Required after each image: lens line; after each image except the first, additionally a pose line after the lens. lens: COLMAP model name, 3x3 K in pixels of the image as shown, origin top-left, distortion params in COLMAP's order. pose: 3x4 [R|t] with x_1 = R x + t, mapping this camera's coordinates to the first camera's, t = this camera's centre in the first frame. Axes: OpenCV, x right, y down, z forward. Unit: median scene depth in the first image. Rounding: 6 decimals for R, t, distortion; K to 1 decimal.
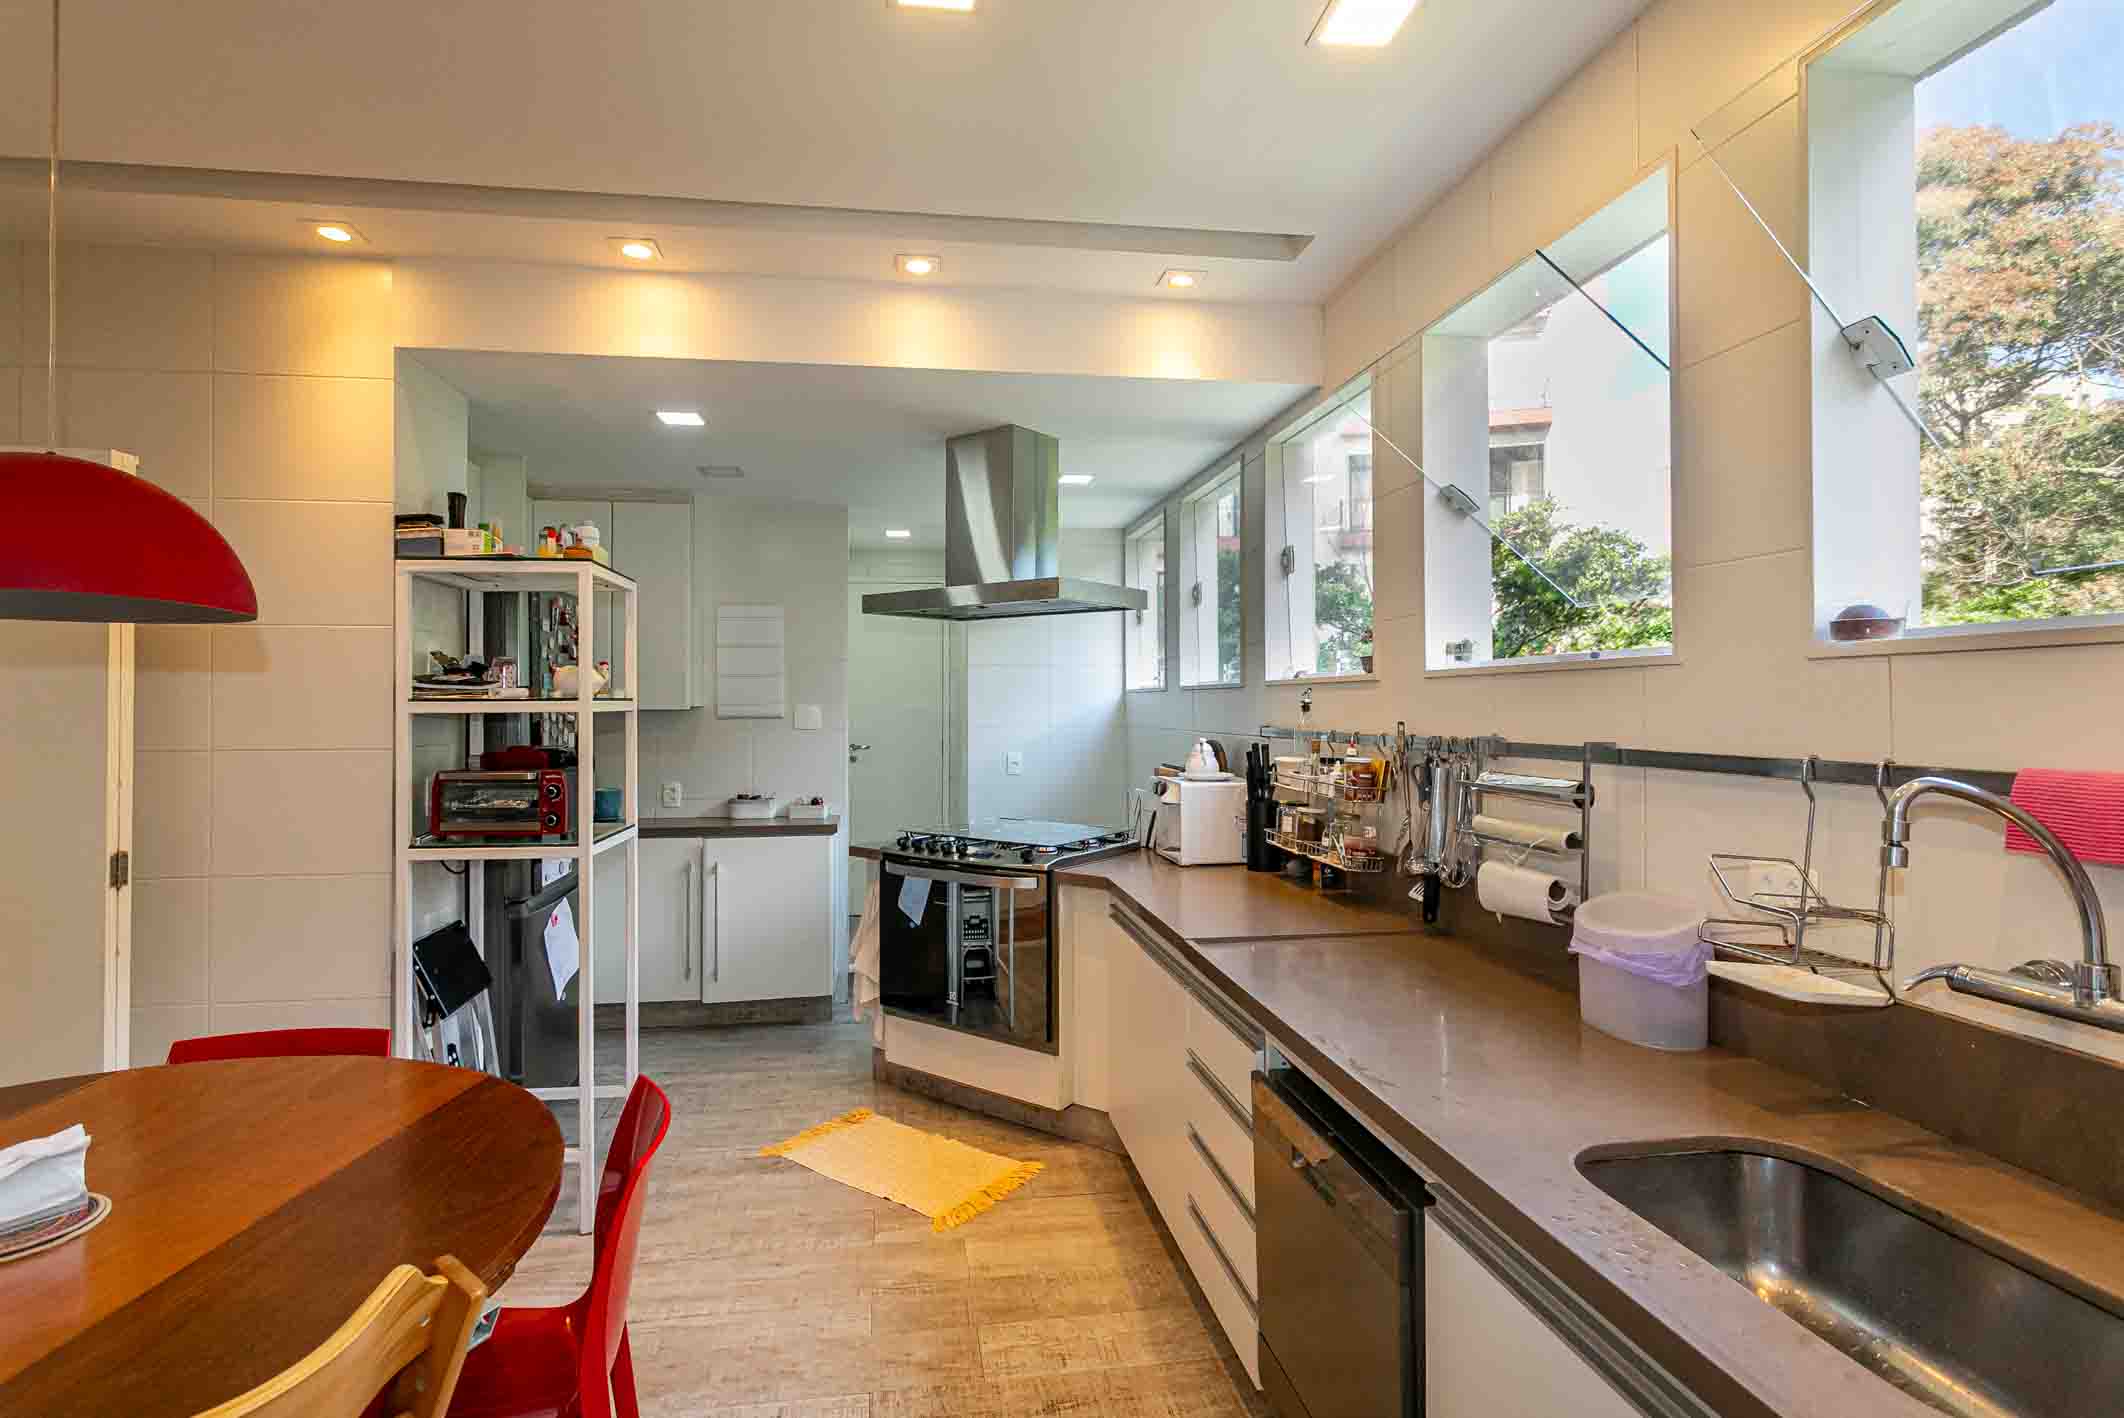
lens RADIAL K [[1048.4, 0, 1050.9], [0, 1048.4, 706.2], [0, 0, 1]] dist [-0.000511, 0.000137]
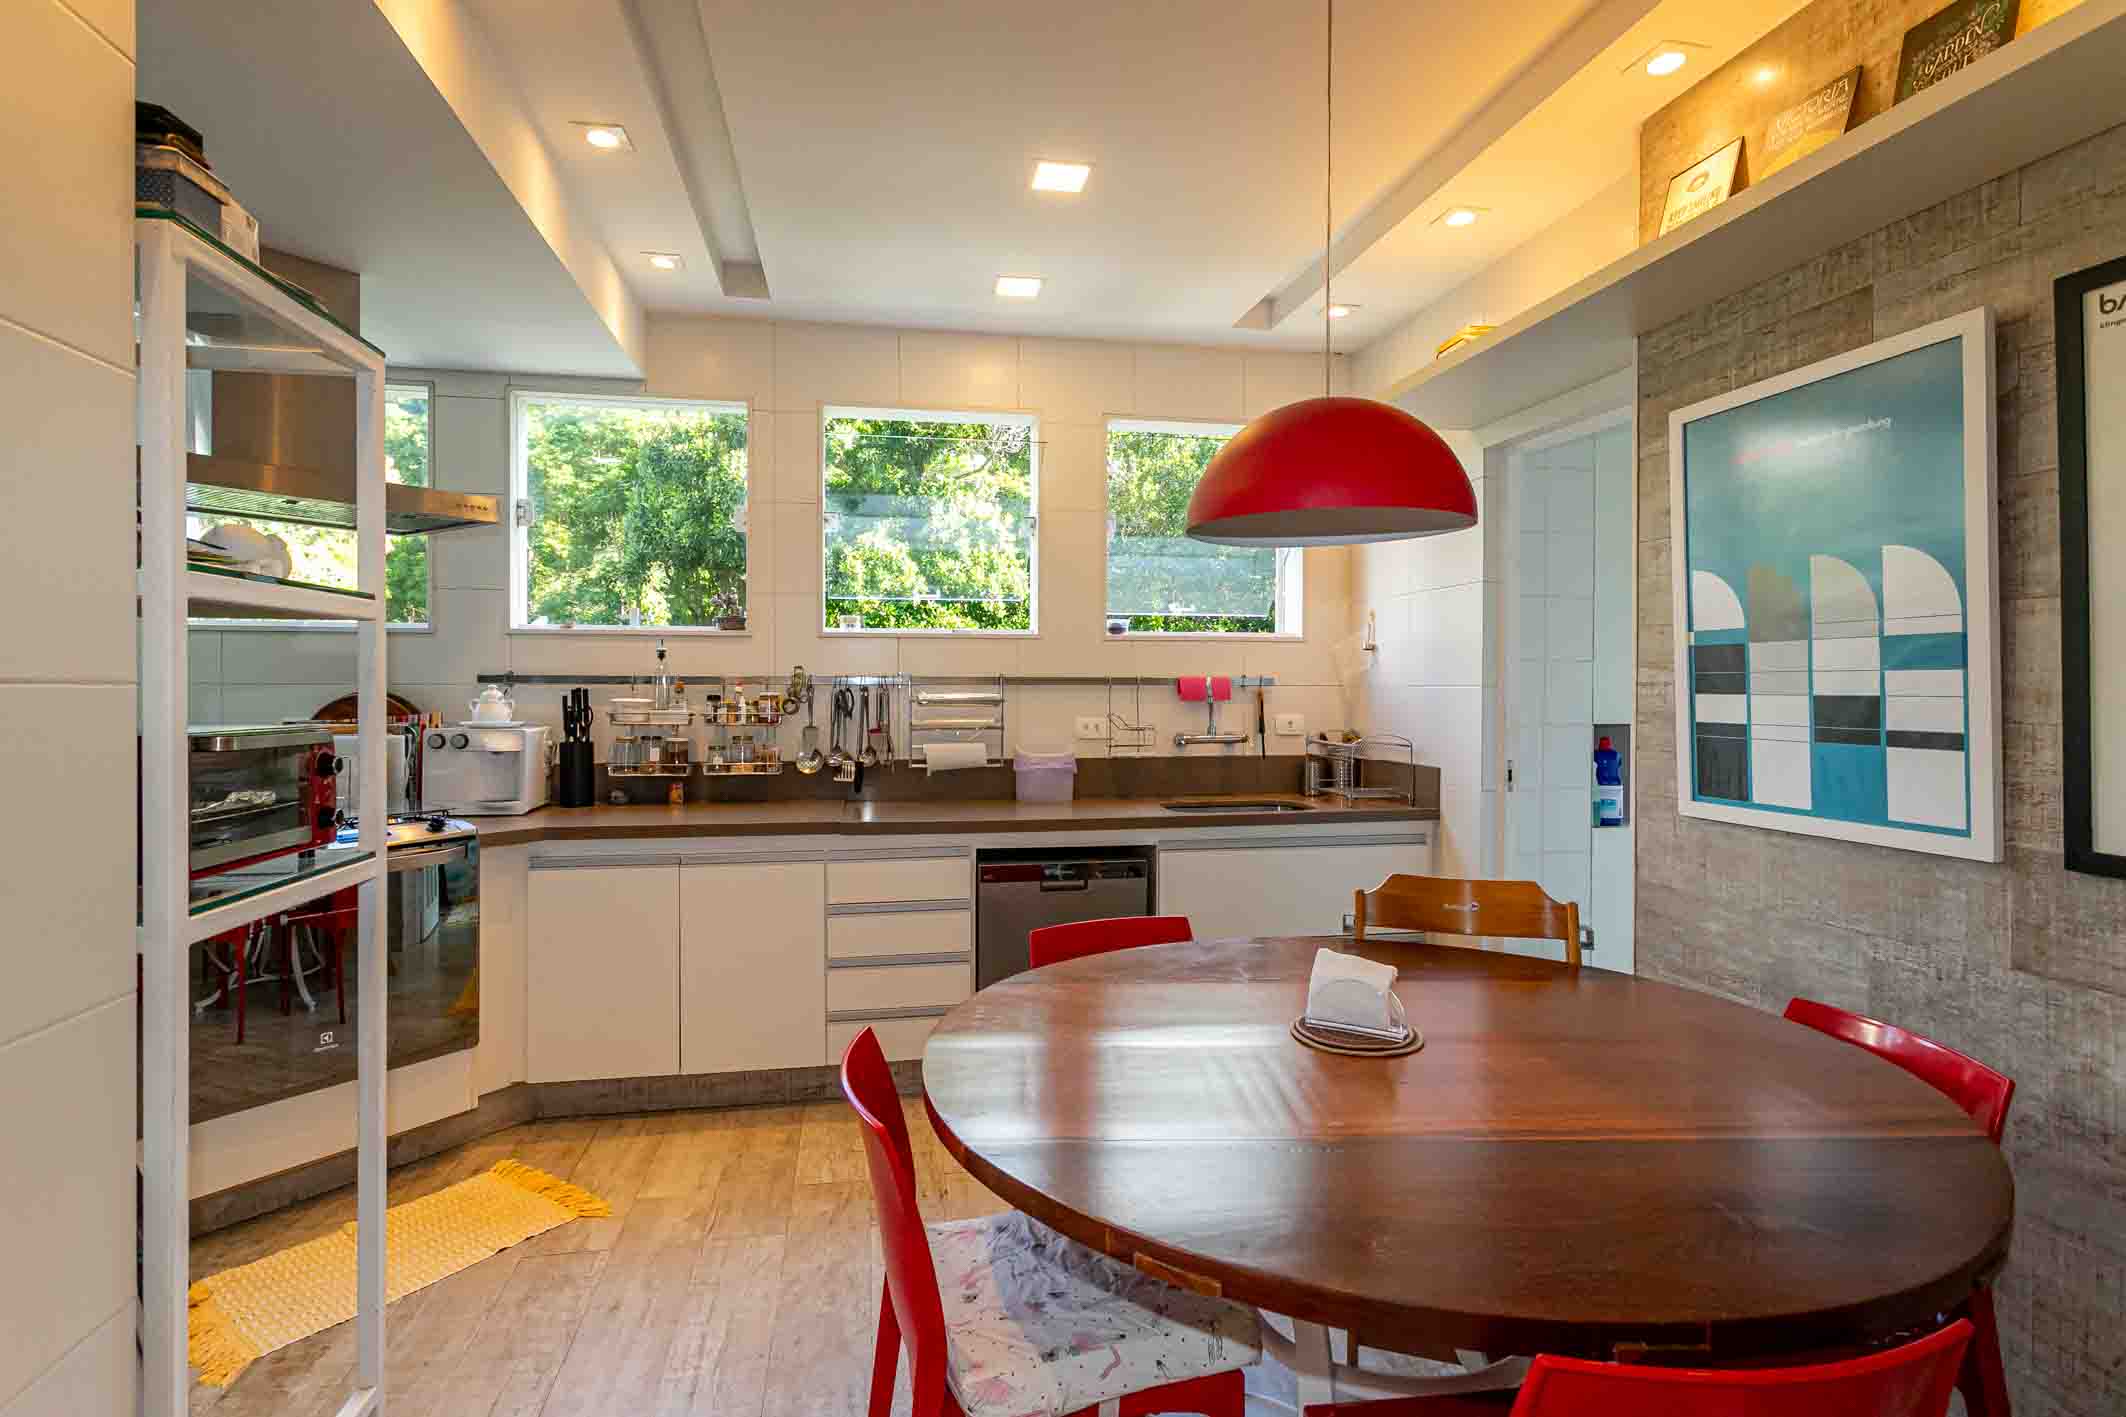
lens RADIAL K [[1018.1, 0, 1064.5], [0, 1018.1, 701.8], [0, 0, 1]] dist [0.003497, 0.001017]
pose [[-0.044776, -0.010945, 0.998937, -1.019904], [0.001452, 0.999938, 0.011021, 0.045798], [-0.998996, 0.001944, -0.044757, 0.648387]]
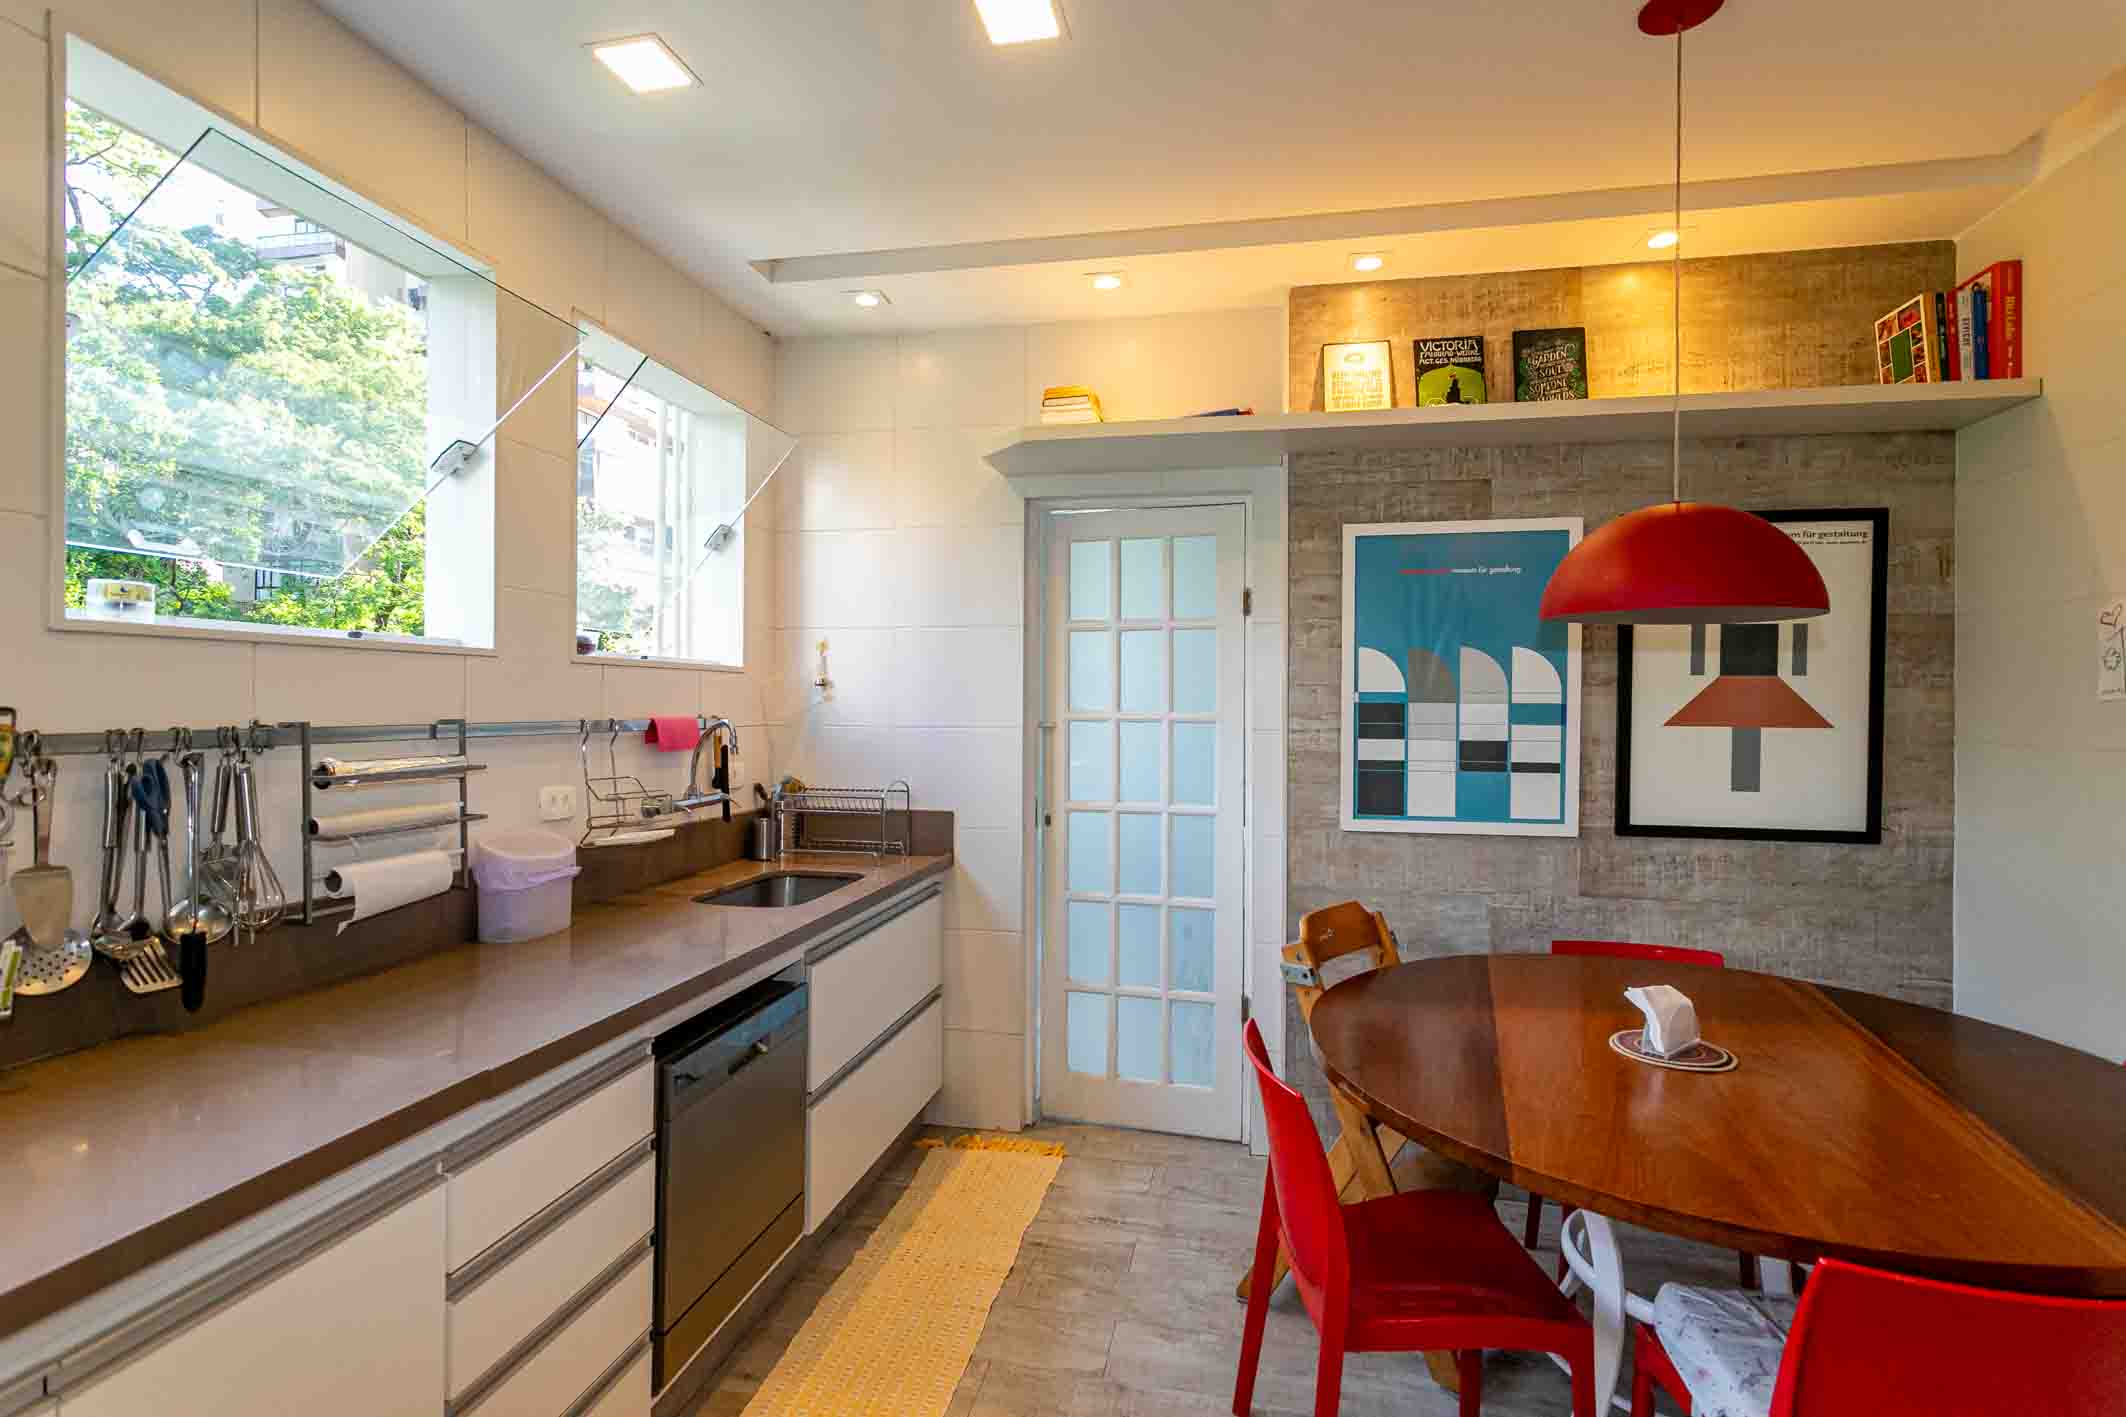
lens RADIAL K [[978.7, 0, 1063.0], [0, 978.7, 708.5], [0, 0, 1]] dist [-0.002576, -0.000556]
pose [[-0.935149, -0.001680, 0.354250, -0.322807], [0.000060, 0.999988, 0.004901, 0.012451], [-0.354254, 0.004604, -0.935138, 1.184983]]
